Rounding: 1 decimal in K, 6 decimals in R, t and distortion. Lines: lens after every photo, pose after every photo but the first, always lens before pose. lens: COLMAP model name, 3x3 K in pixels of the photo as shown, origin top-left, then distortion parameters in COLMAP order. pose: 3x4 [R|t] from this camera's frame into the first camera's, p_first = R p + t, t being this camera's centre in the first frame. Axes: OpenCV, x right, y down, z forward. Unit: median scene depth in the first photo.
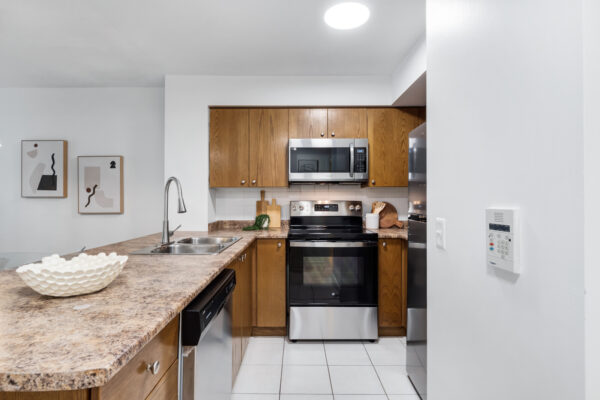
lens RADIAL K [[304.5, 0, 296.2], [0, 304.5, 197.5], [0, 0, 1]] dist [-0.003237, -0.001698]
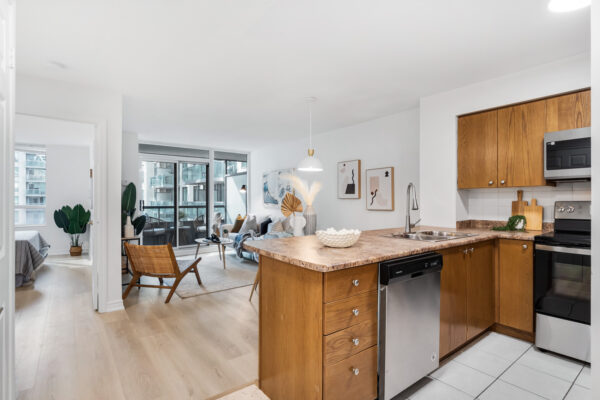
lens RADIAL K [[303.0, 0, 296.4], [0, 303.0, 202.4], [0, 0, 1]] dist [-0.004706, -0.000819]
pose [[0.608822, 0.004314, -0.793296, 0.233408], [0.006458, 0.999925, 0.010394, 0.000913], [0.793281, -0.011451, 0.608748, -0.140822]]
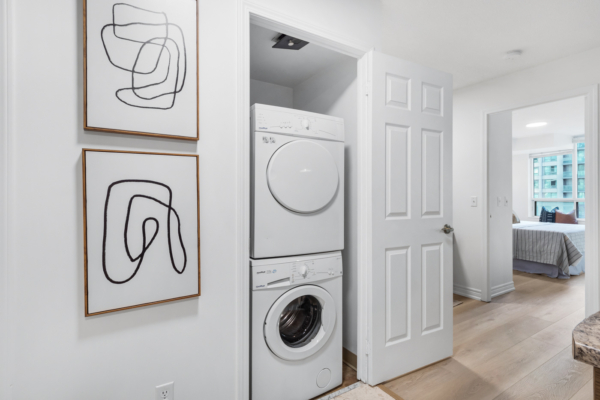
lens RADIAL K [[304.5, 0, 296.2], [0, 304.5, 197.5], [0, 0, 1]] dist [-0.003237, -0.001698]
pose [[-0.839152, 0.003066, -0.543889, 0.115090], [0.008741, 0.999931, -0.007849, 0.025690], [0.543827, -0.011341, -0.839121, 0.256888]]
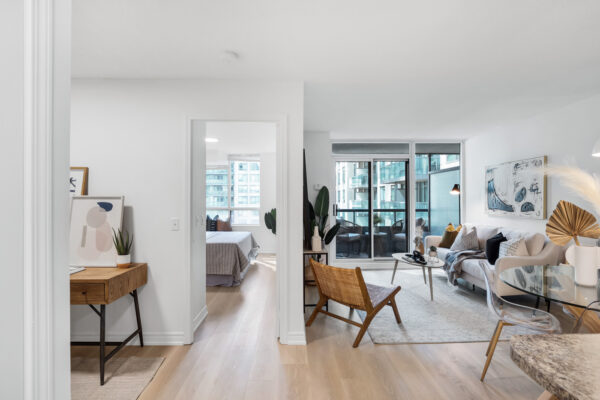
lens RADIAL K [[309.1, 0, 300.0], [0, 309.1, 200.0], [0, 0, 1]] dist [-0.003145, -0.000955]
pose [[0.040857, 0.002348, -0.999162, -0.131827], [0.010067, 0.999946, 0.002762, -0.037189], [0.999114, -0.010172, 0.040831, -0.014051]]
